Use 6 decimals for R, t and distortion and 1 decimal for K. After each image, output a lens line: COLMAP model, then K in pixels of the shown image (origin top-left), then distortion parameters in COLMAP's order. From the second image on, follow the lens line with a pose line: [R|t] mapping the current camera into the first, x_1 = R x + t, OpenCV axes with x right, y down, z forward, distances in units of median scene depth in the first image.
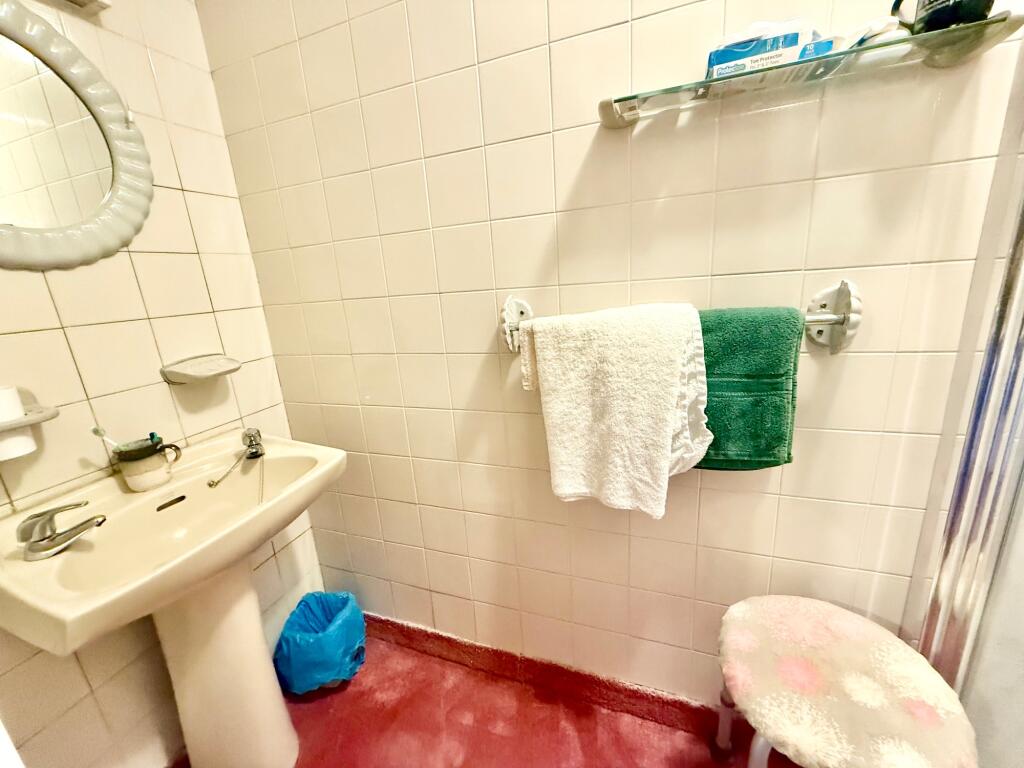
lens RADIAL K [[404.5, 0, 511.3], [0, 404.5, 384.6], [0, 0, 1]] dist [-0.001309, -0.000591]
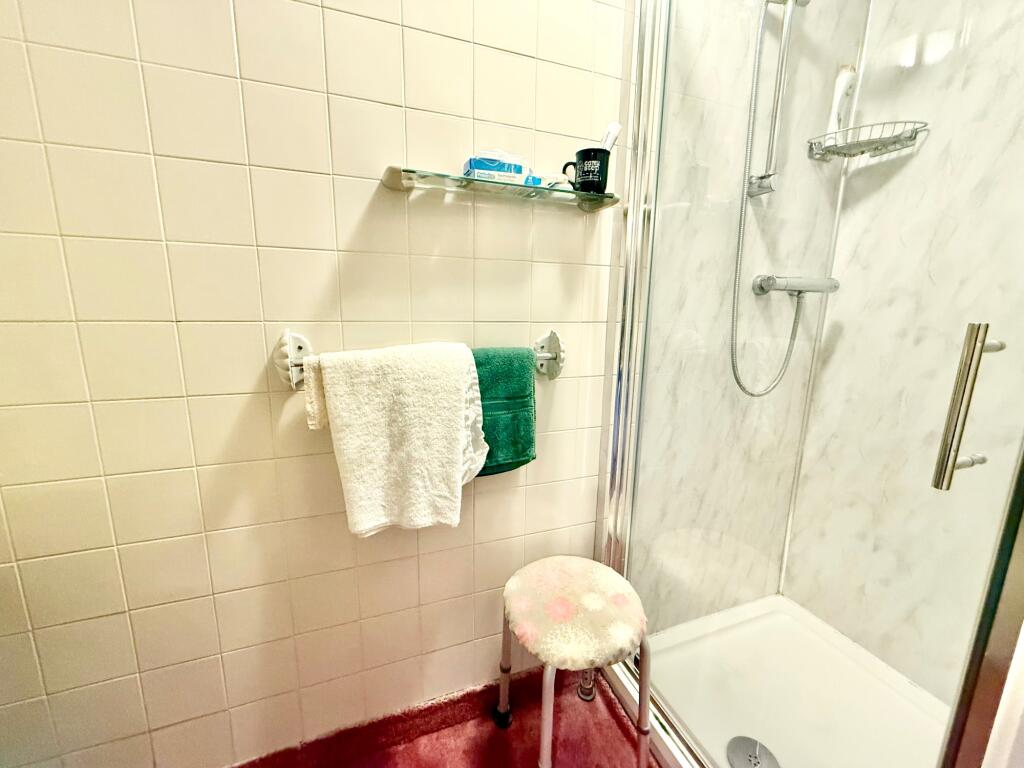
lens RADIAL K [[404.5, 0, 510.1], [0, 404.5, 384.8], [0, 0, 1]] dist [-0.001309, -0.000591]
pose [[0.757825, -0.039937, 0.651235, -0.261009], [0.098103, 0.993752, -0.053219, 0.006653], [-0.645040, 0.104219, 0.757008, -0.017928]]
